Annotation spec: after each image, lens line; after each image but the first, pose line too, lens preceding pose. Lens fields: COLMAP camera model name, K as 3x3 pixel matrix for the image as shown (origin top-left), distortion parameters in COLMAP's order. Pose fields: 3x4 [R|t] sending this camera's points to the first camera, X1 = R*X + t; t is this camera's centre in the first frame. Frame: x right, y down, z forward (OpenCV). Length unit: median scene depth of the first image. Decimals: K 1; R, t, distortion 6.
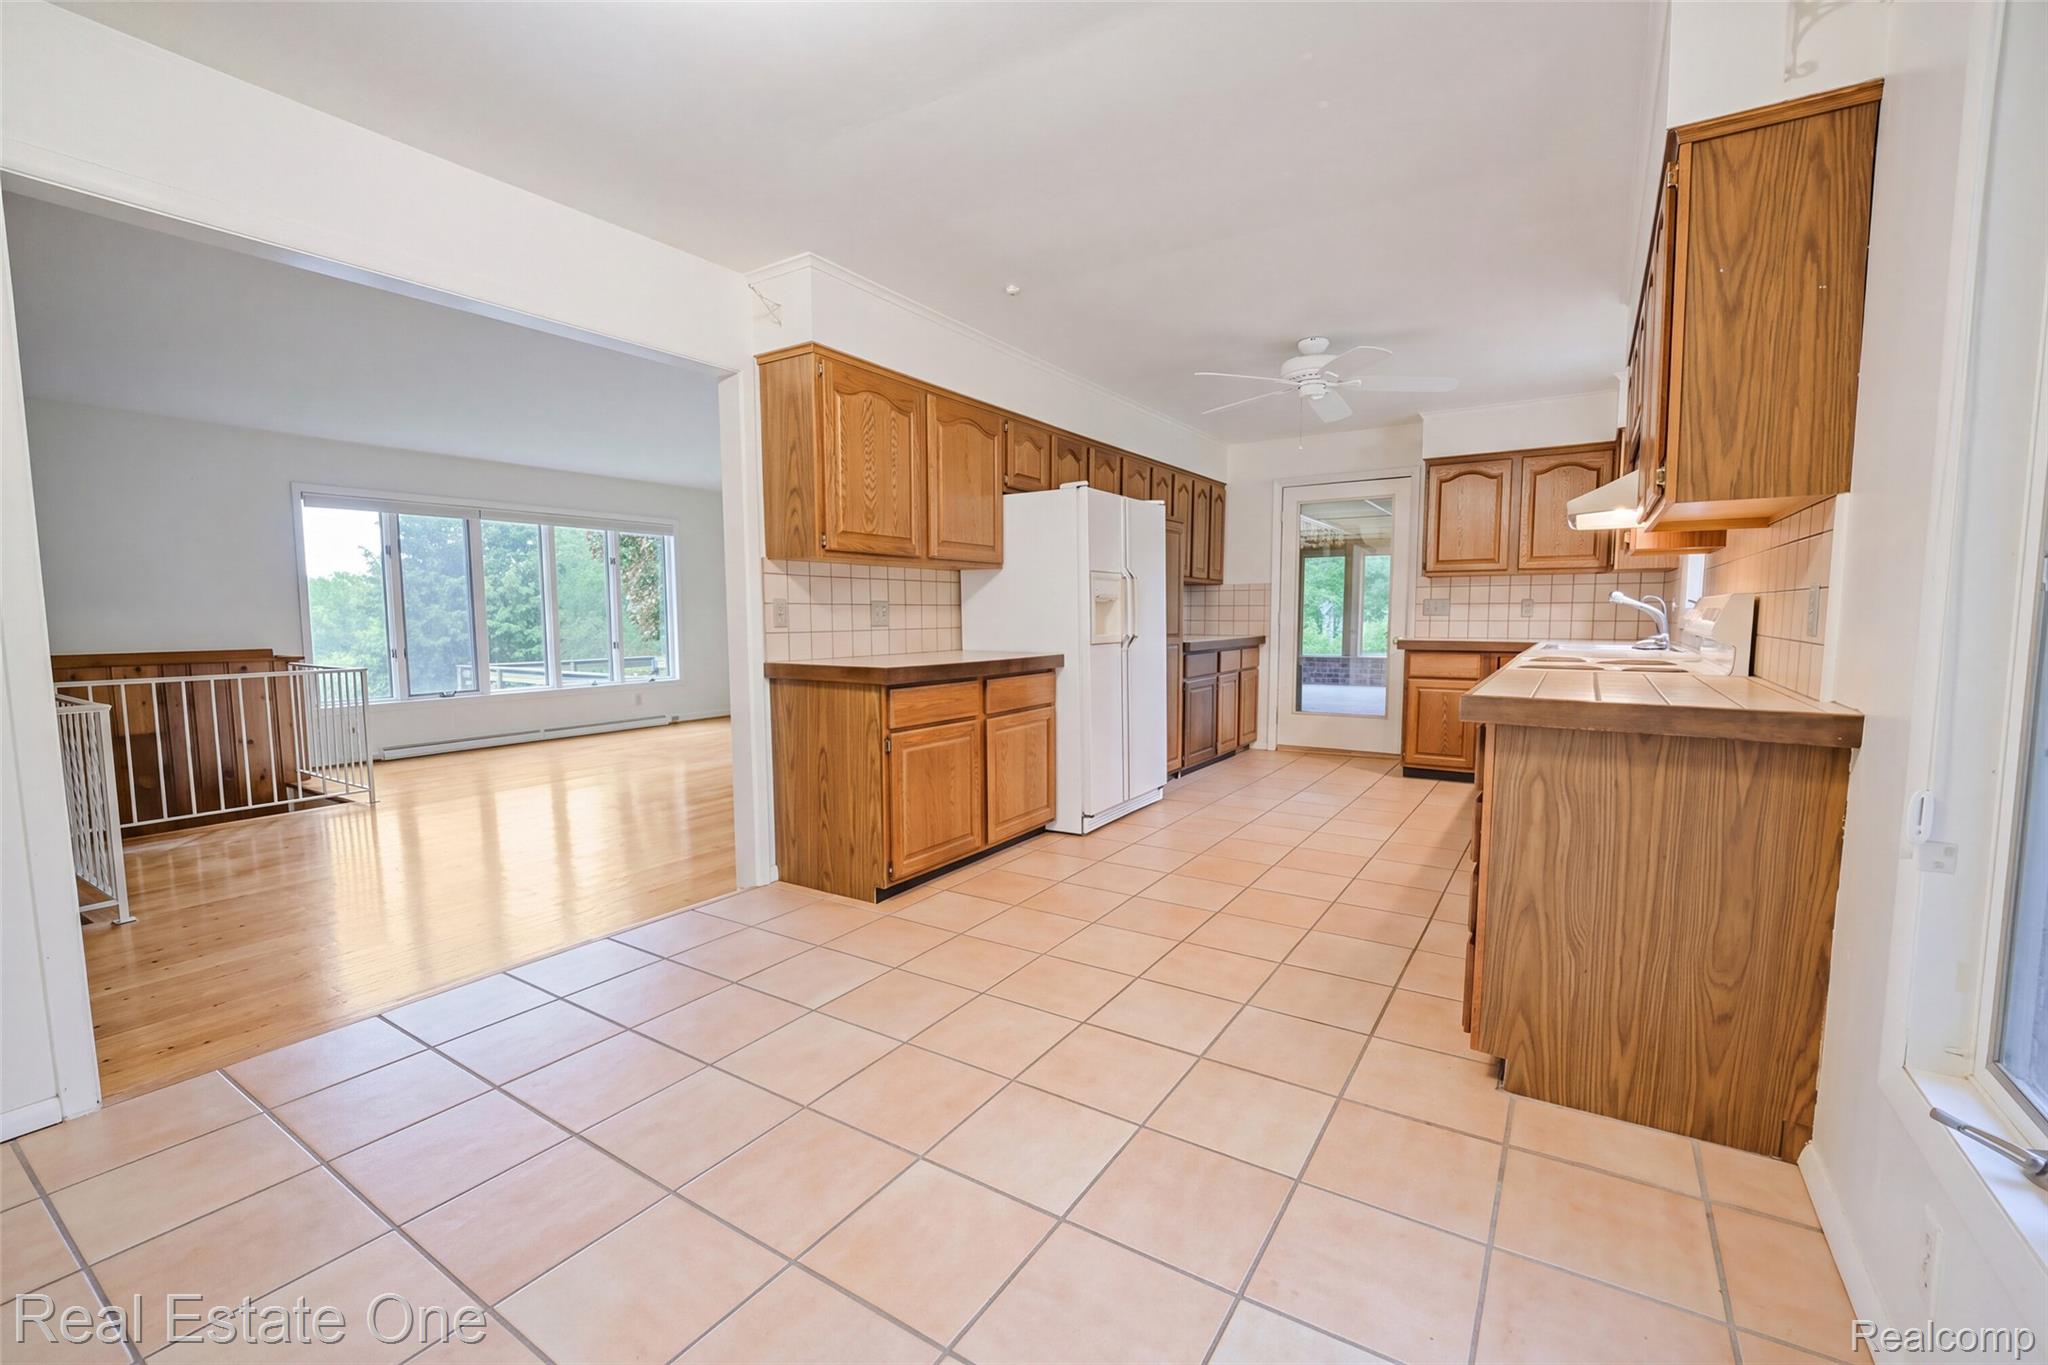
lens RADIAL K [[859.4, 0, 1020.8], [0, 859.4, 687.2], [0, 0, 1]] dist [-0.004507, -0.000383]
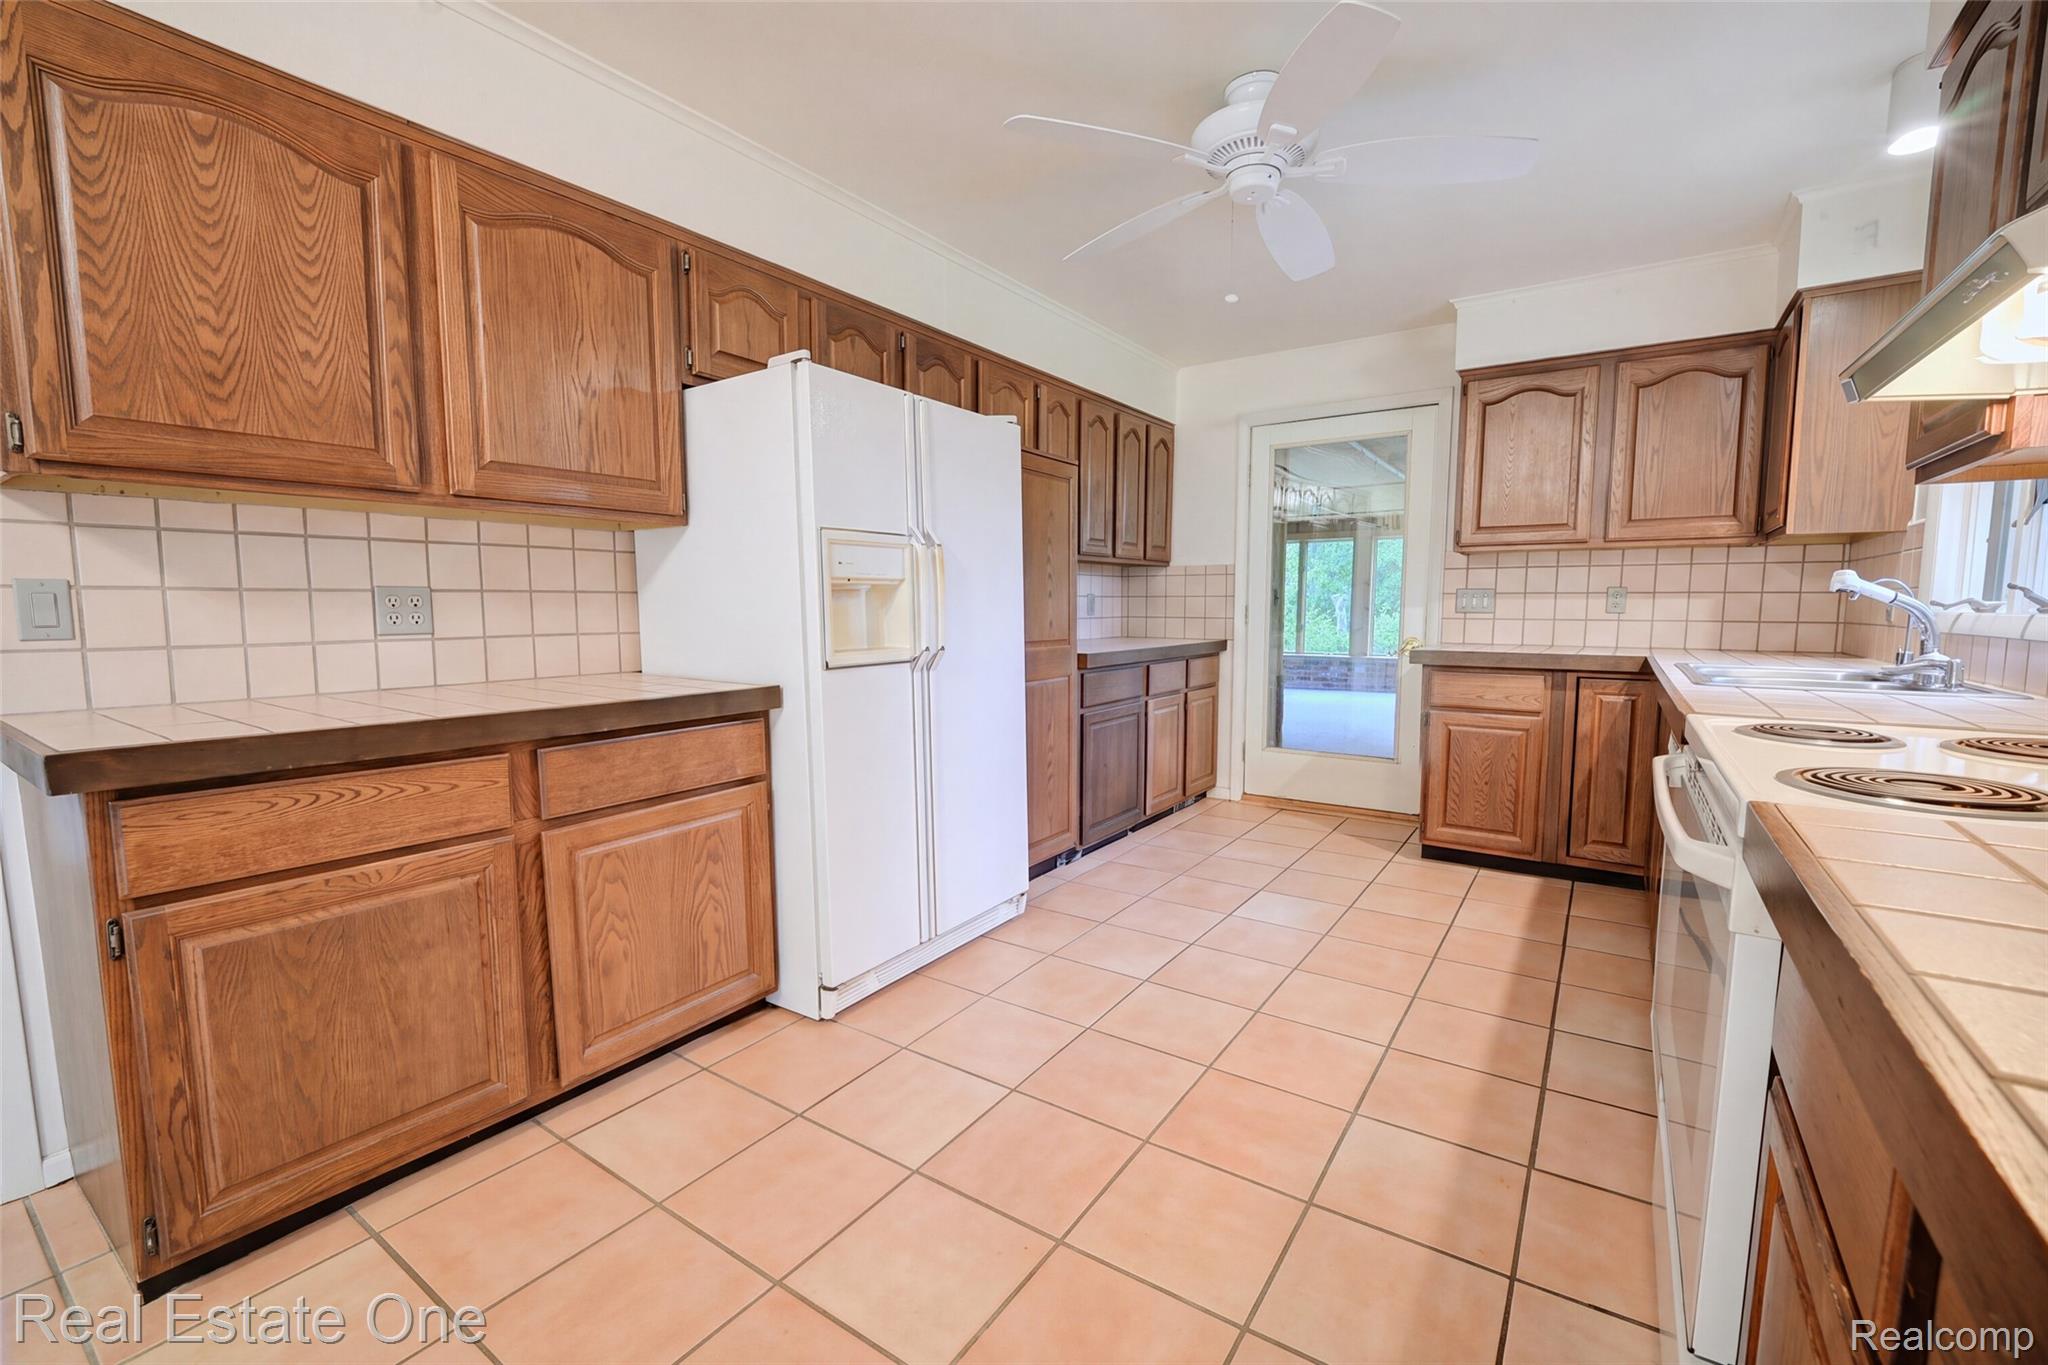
lens RADIAL K [[859.4, 0, 1027.6], [0, 859.4, 684.1], [0, 0, 1]] dist [-0.004507, -0.000383]
pose [[0.999908, 0.004073, -0.012963, 0.158545], [-0.004005, 0.999978, 0.005312, -0.031994], [0.012984, -0.005260, 0.999902, 0.356600]]
